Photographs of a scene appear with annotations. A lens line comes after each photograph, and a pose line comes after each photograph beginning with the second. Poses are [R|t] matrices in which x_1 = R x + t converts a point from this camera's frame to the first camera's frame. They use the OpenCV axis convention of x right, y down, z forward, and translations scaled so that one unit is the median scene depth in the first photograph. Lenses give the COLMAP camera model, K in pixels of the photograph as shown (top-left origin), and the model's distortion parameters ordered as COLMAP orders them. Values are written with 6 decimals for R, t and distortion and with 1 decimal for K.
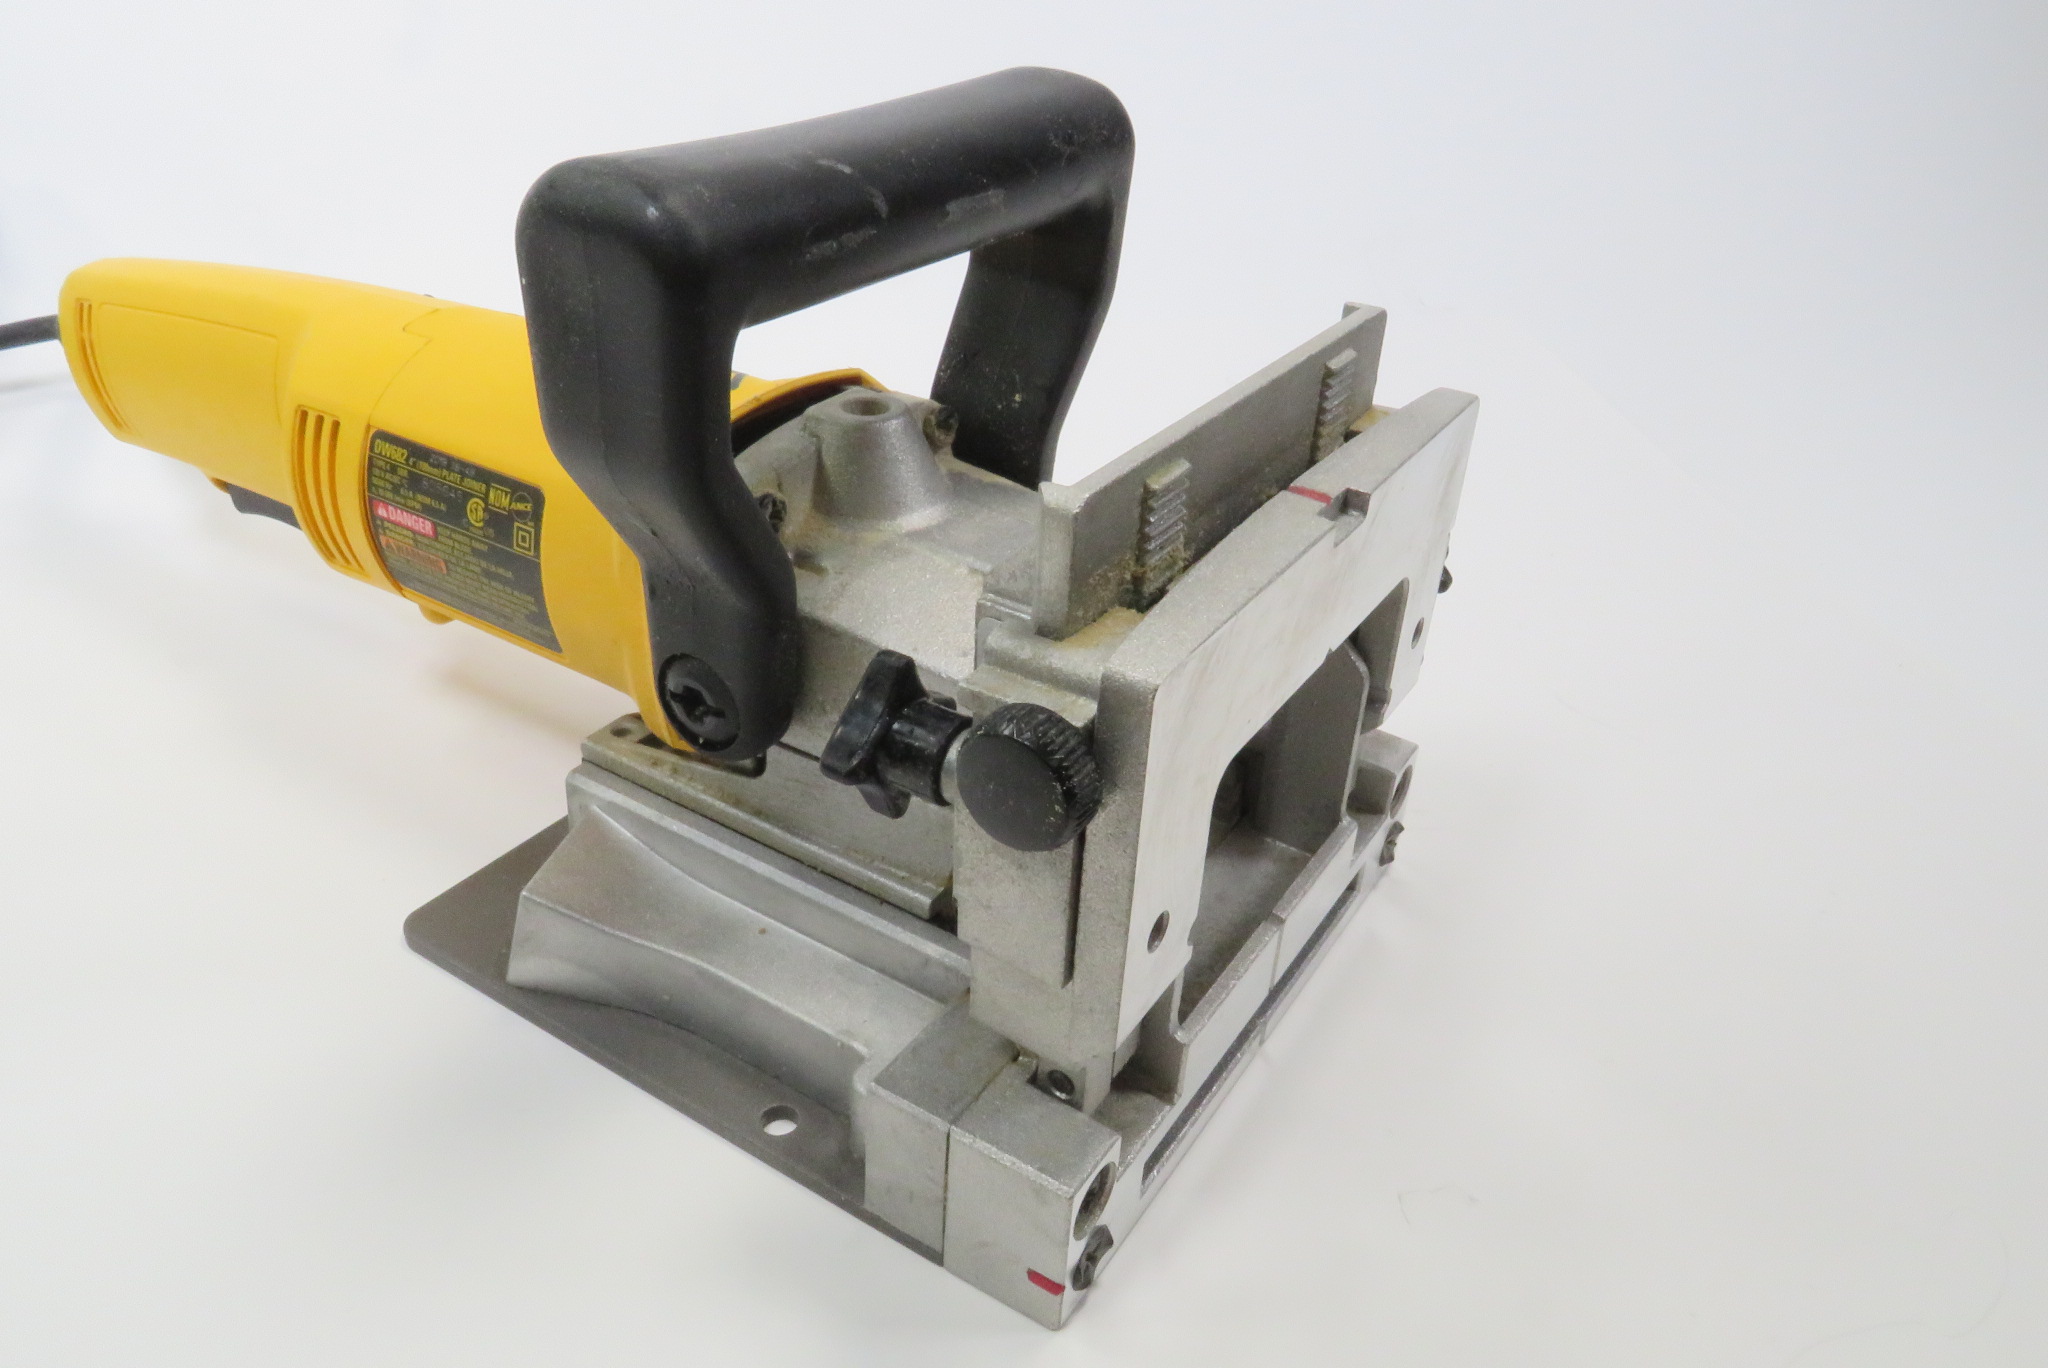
lens RADIAL K [[1473.8, 0, 1024.0], [0, 1473.8, 684.0], [0, 0, 1]] dist [-0.015088, -0.002450]
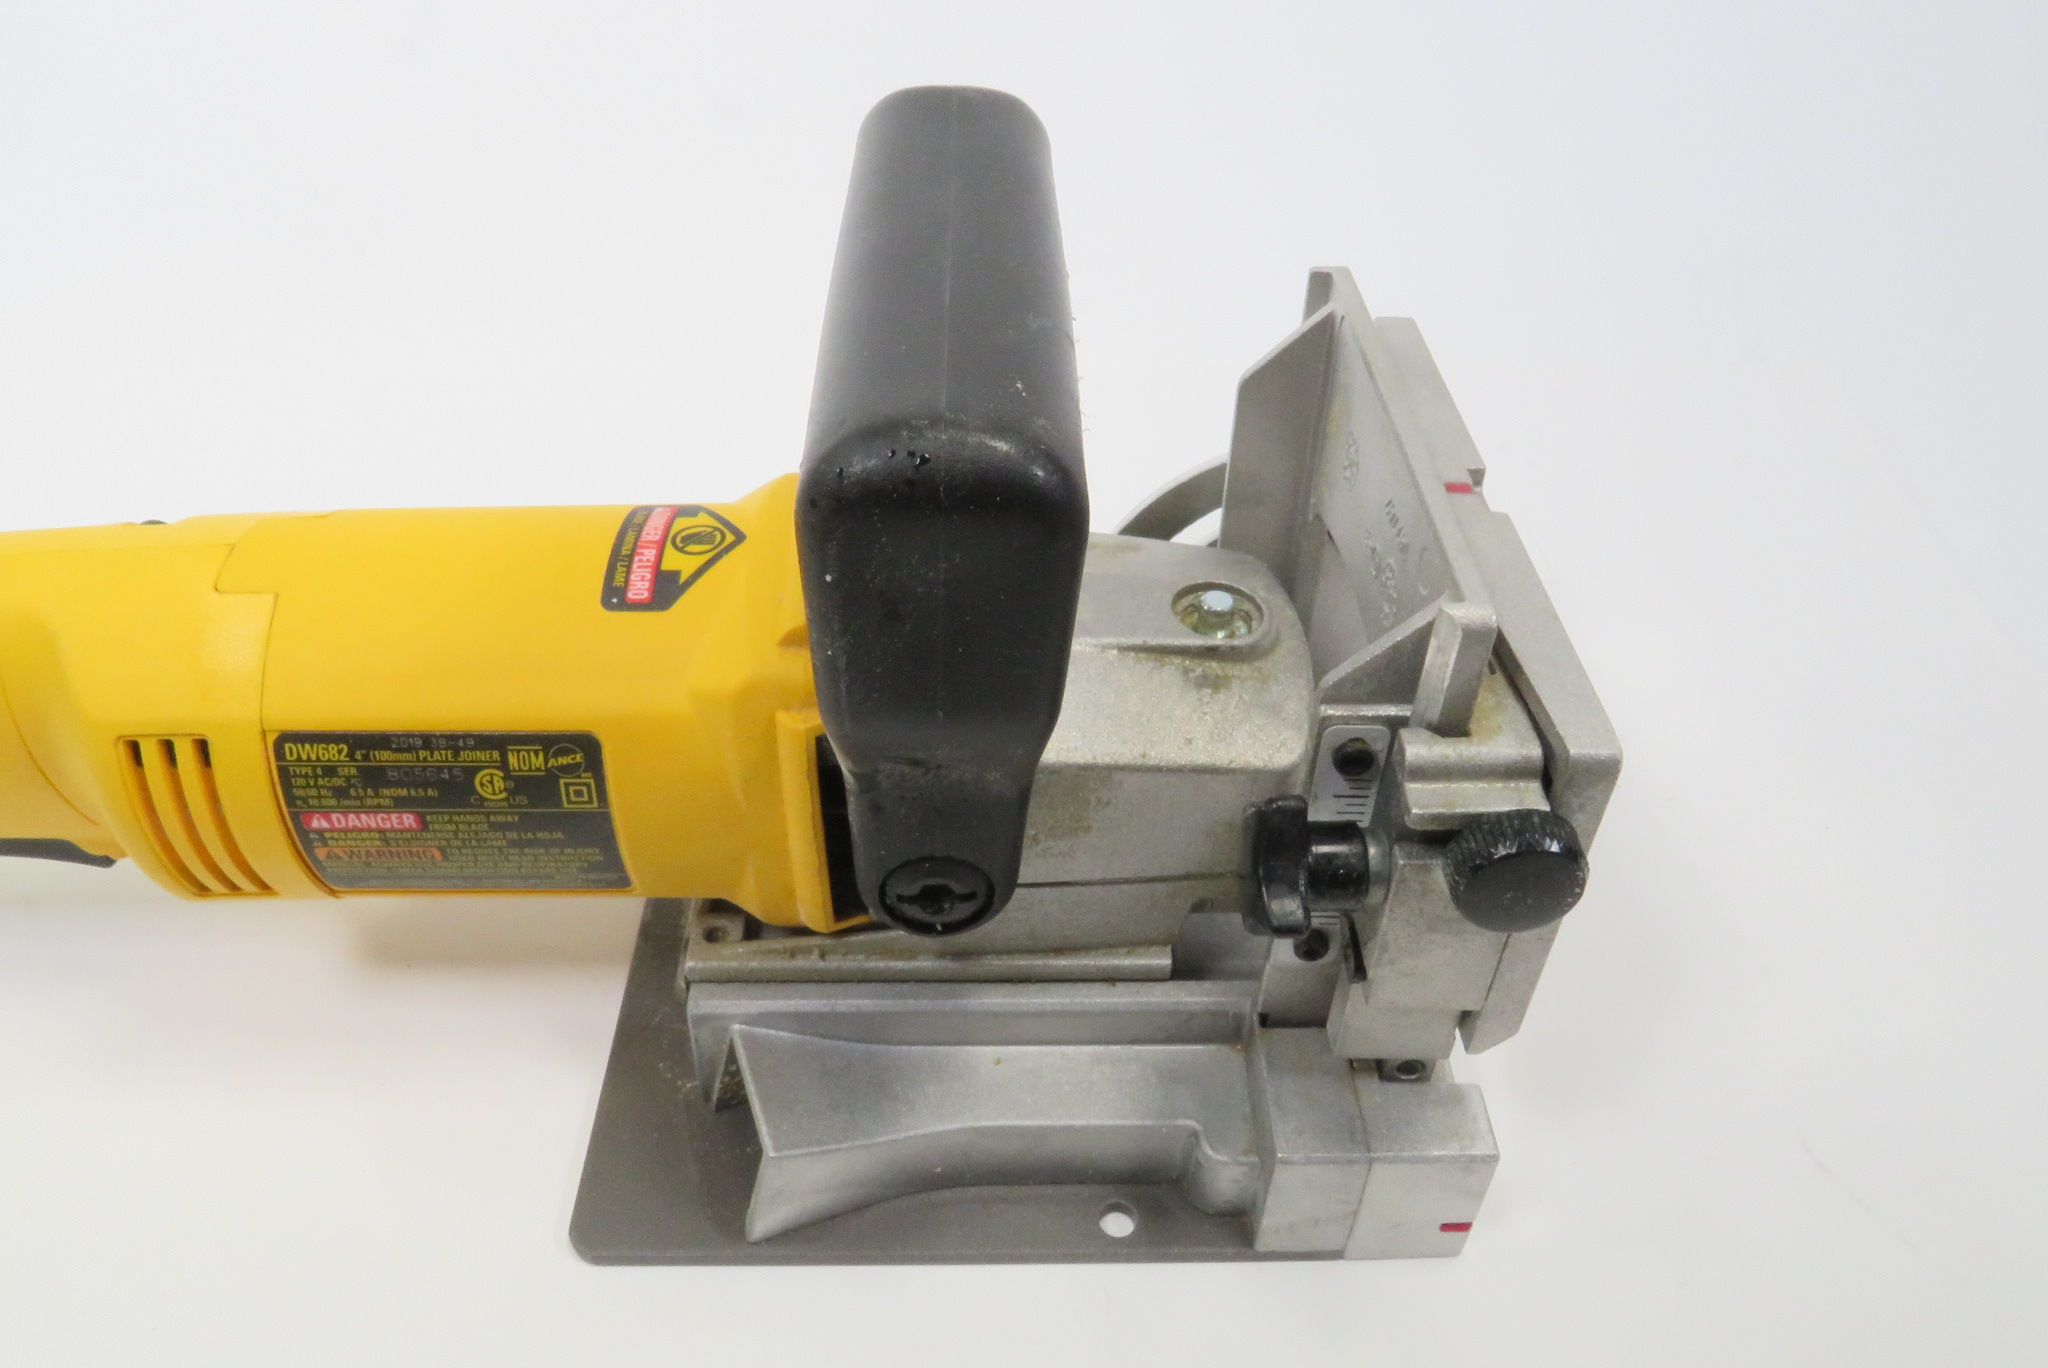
lens RADIAL K [[1473.8, 0, 1024.0], [0, 1473.8, 684.0], [0, 0, 1]] dist [-0.015088, -0.002450]
pose [[0.830753, -0.381719, 0.405143, -0.433535], [0.302750, 0.920616, 0.246595, -0.278536], [-0.467111, -0.082202, 0.880369, 0.143856]]
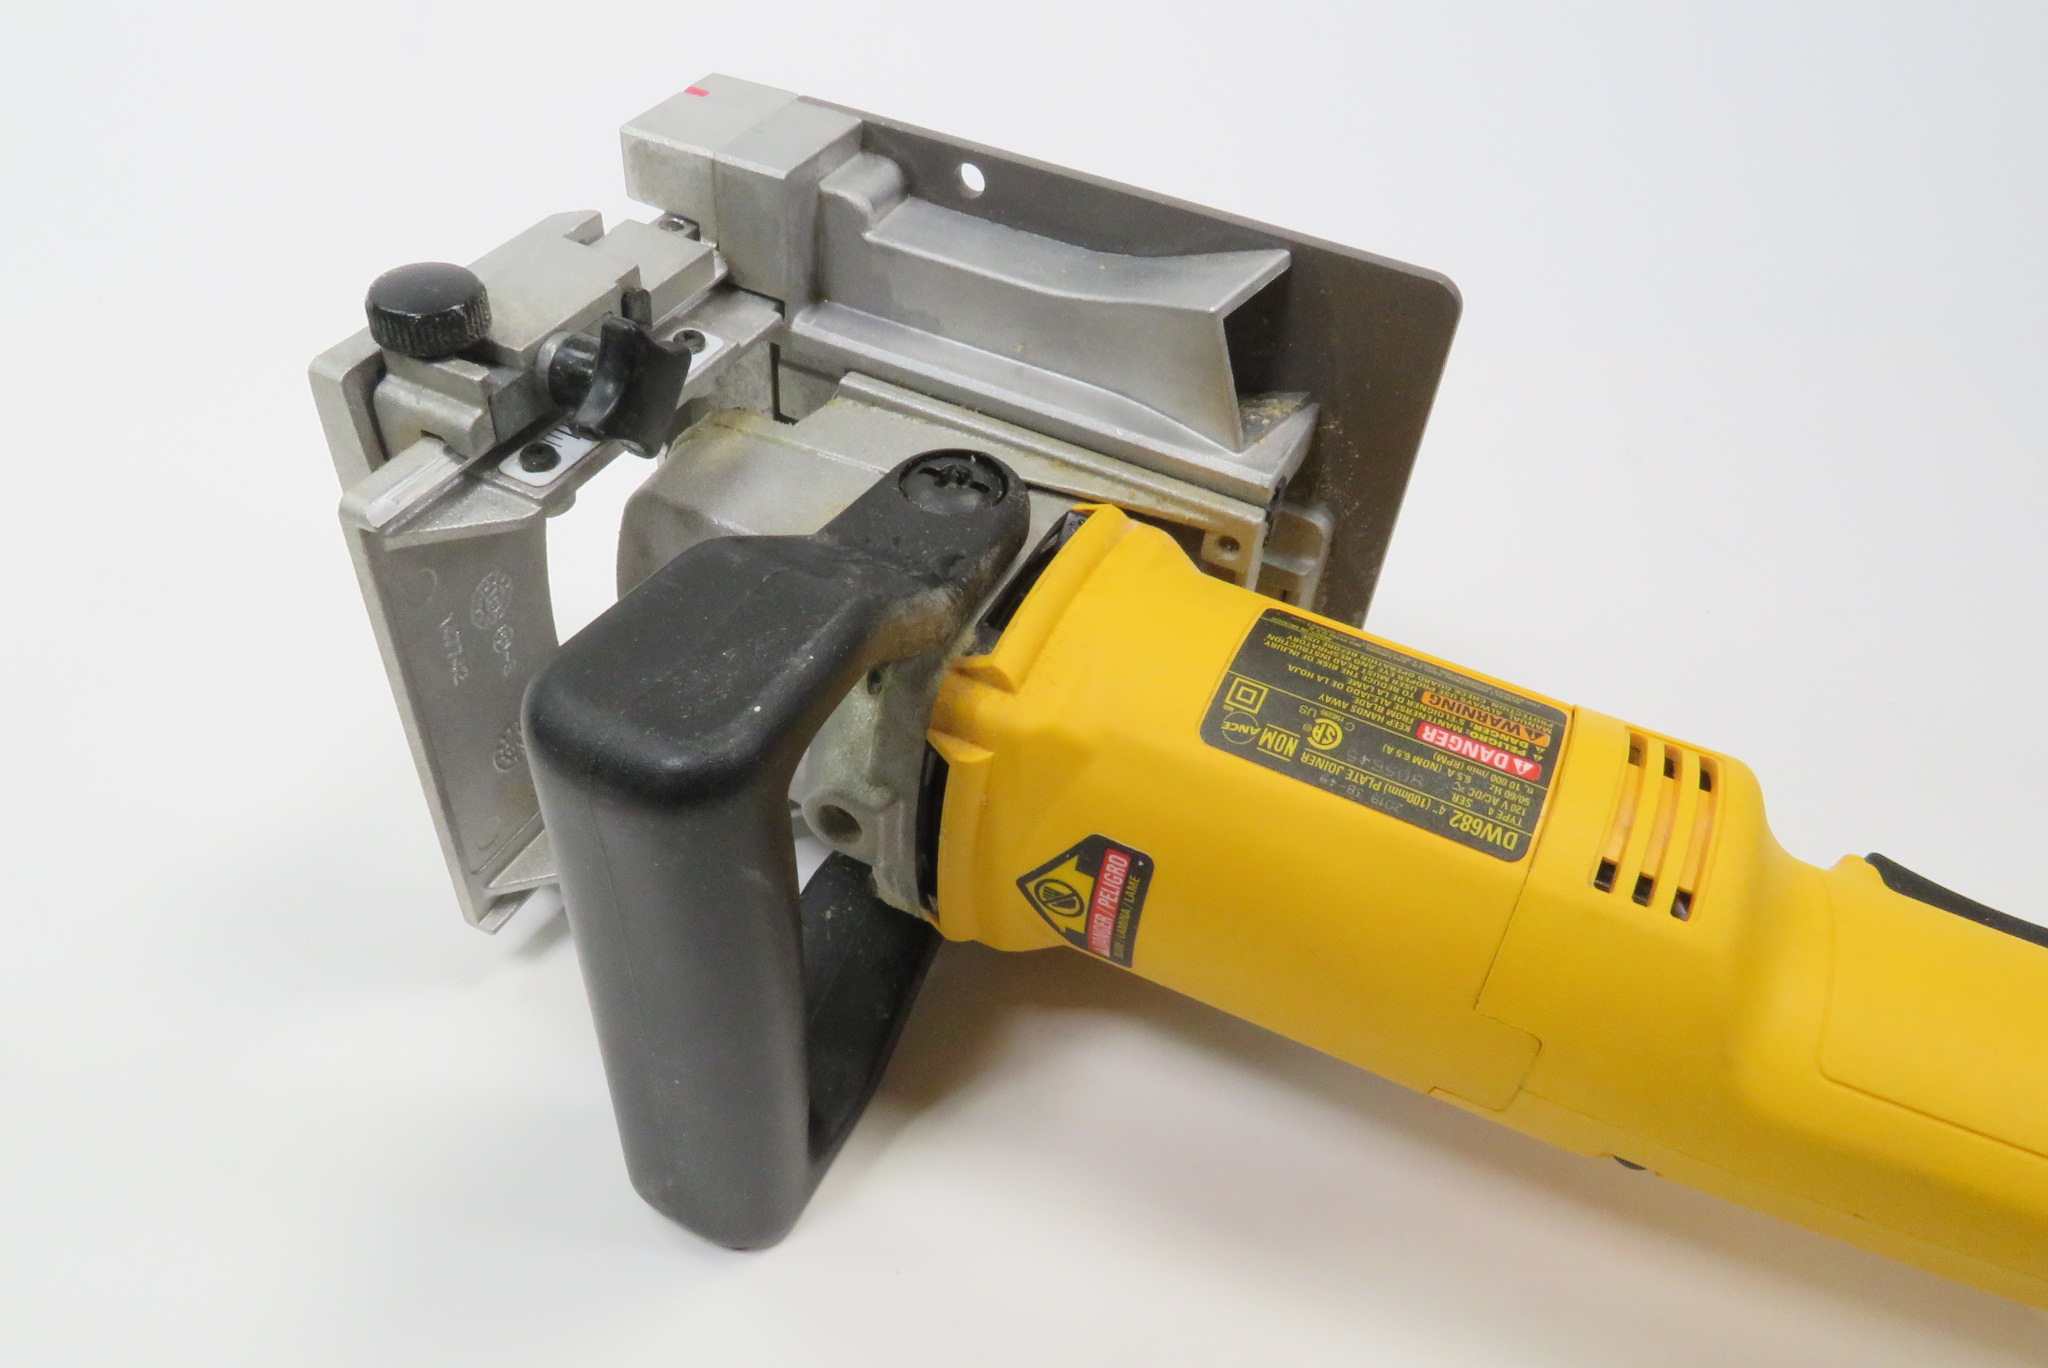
lens RADIAL K [[1473.8, 0, 1024.0], [0, 1473.8, 684.0], [0, 0, 1]] dist [-0.015088, -0.002450]
pose [[-0.807863, 0.121807, 0.576646, -0.699512], [0.124808, -0.920863, 0.369370, -0.404279], [0.576004, 0.370370, 0.728729, 0.311333]]
